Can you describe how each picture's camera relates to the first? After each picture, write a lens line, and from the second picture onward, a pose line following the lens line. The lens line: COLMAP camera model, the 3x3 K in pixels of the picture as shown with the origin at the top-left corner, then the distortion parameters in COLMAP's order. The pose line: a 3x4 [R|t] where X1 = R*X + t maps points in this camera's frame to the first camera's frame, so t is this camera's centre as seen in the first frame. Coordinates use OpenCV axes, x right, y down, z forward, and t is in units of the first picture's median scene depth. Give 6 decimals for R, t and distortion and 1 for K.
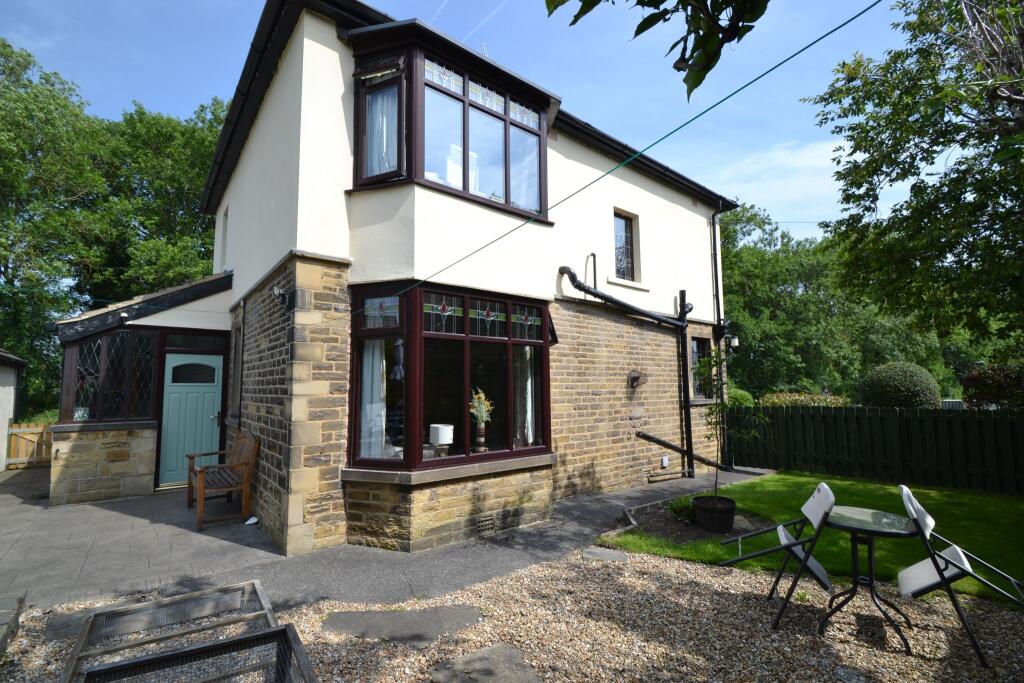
lens RADIAL K [[458.4, 0, 503.7], [0, 458.4, 348.2], [0, 0, 1]] dist [0.016845, -0.019622]
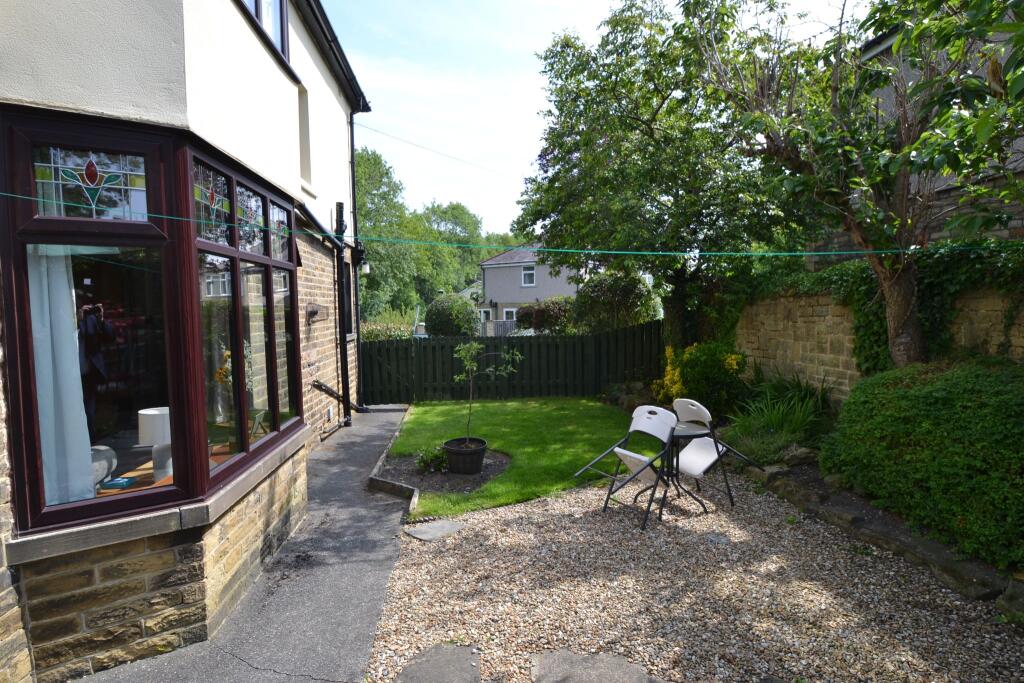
lens RADIAL K [[553.2, 0, 512.0], [0, 553.2, 341.5], [0, 0, 1]] dist [-0.002777, -0.015894]
pose [[0.552415, -0.051413, 0.831982, -0.481741], [-0.064558, 0.992460, 0.104194, -0.008146], [-0.831066, -0.111269, 0.544930, 0.330598]]
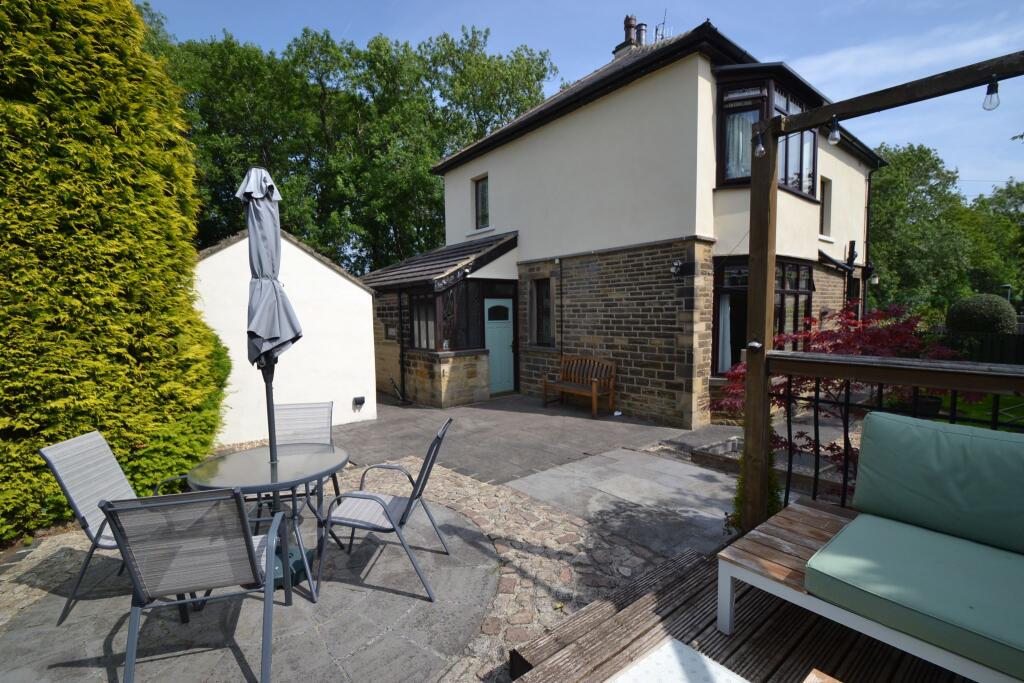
lens RADIAL K [[458.4, 0, 503.7], [0, 458.4, 348.2], [0, 0, 1]] dist [0.016845, -0.019622]
pose [[0.999950, -0.009978, 0.001013, -0.997934], [0.009671, 0.986035, 0.166257, -0.098228], [-0.002658, -0.166239, 0.986082, -0.488463]]
